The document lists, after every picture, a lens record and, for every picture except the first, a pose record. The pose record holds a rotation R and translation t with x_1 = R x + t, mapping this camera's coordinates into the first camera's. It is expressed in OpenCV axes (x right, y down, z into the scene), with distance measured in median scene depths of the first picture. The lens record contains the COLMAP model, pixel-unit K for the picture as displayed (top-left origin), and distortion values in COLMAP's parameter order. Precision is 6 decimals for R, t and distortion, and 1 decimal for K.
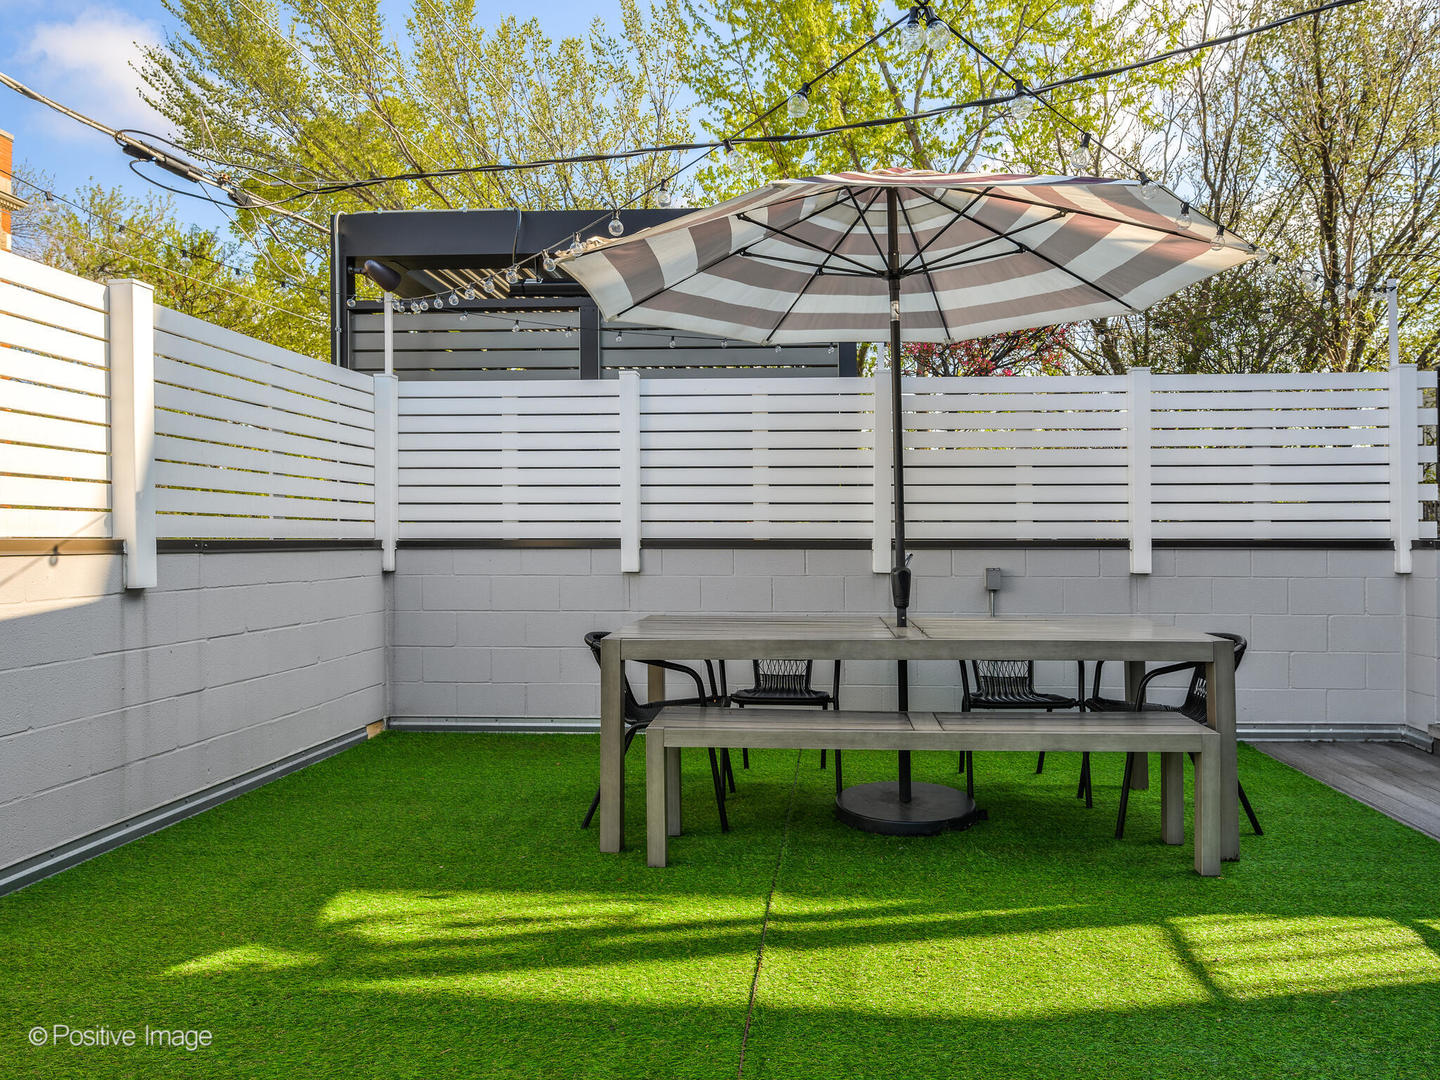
lens RADIAL K [[799.1, 0, 720.0], [0, 799.1, 540.0], [0, 0, 1]] dist [0.002701, 0.000753]
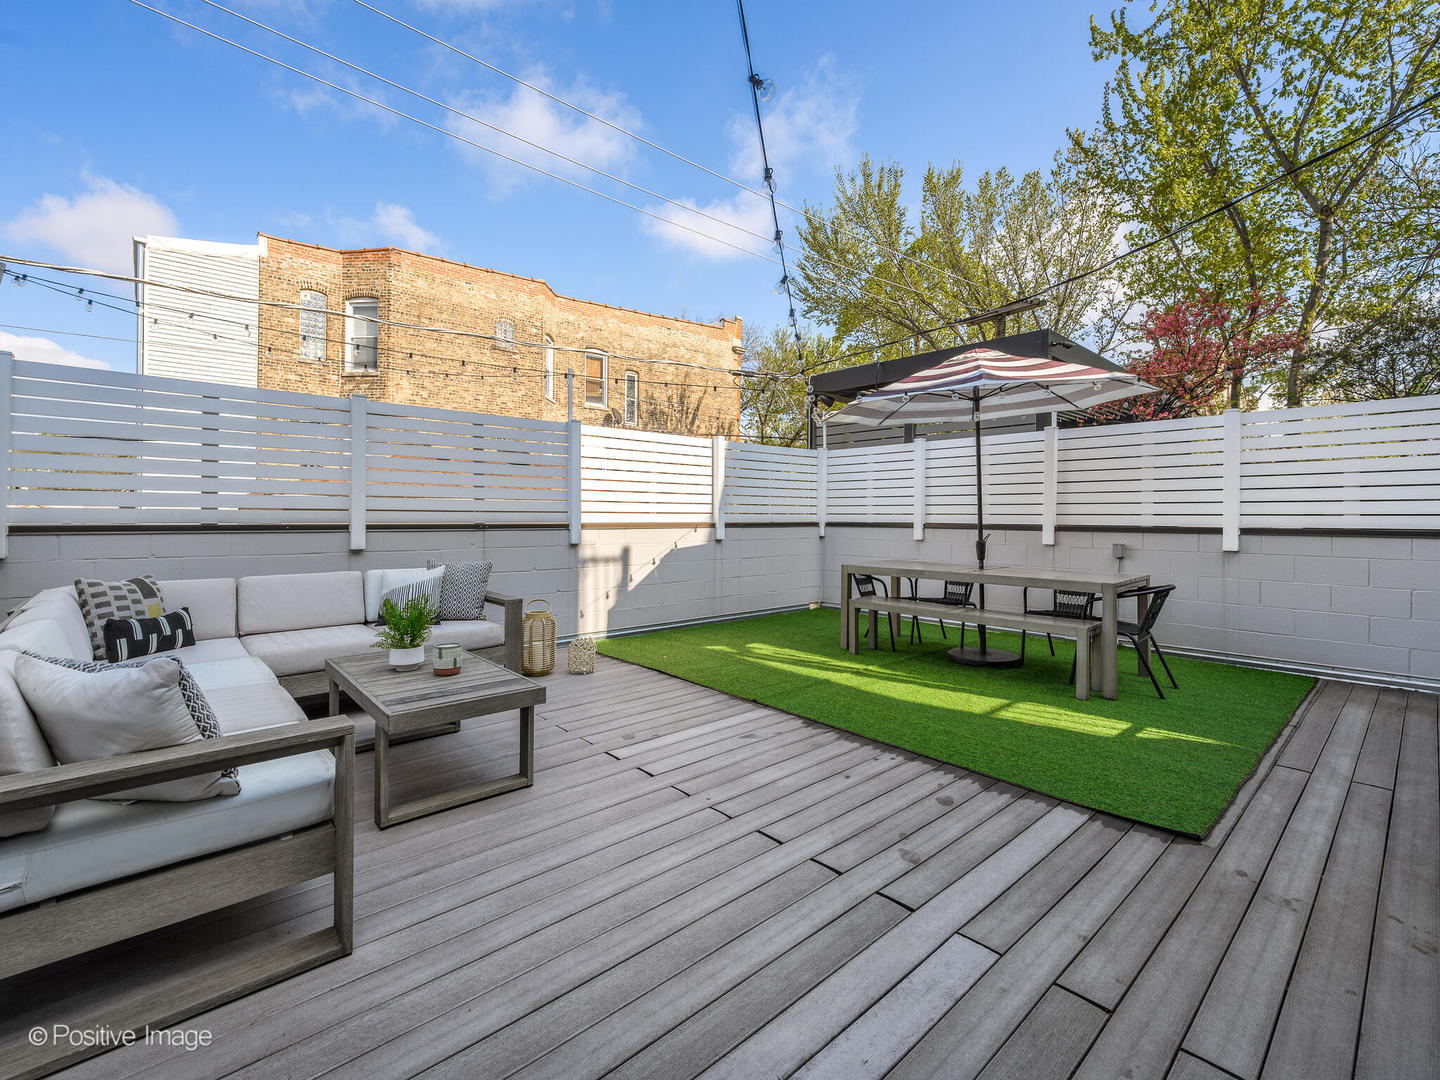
lens RADIAL K [[668.0, 0, 720.0], [0, 668.0, 540.0], [0, 0, 1]] dist [-0.000667, -0.000125]
pose [[0.679093, 0.029568, -0.733457, 0.810788], [-0.001480, 0.999242, 0.038913, -0.025126], [0.734051, -0.025340, 0.678621, -0.508819]]
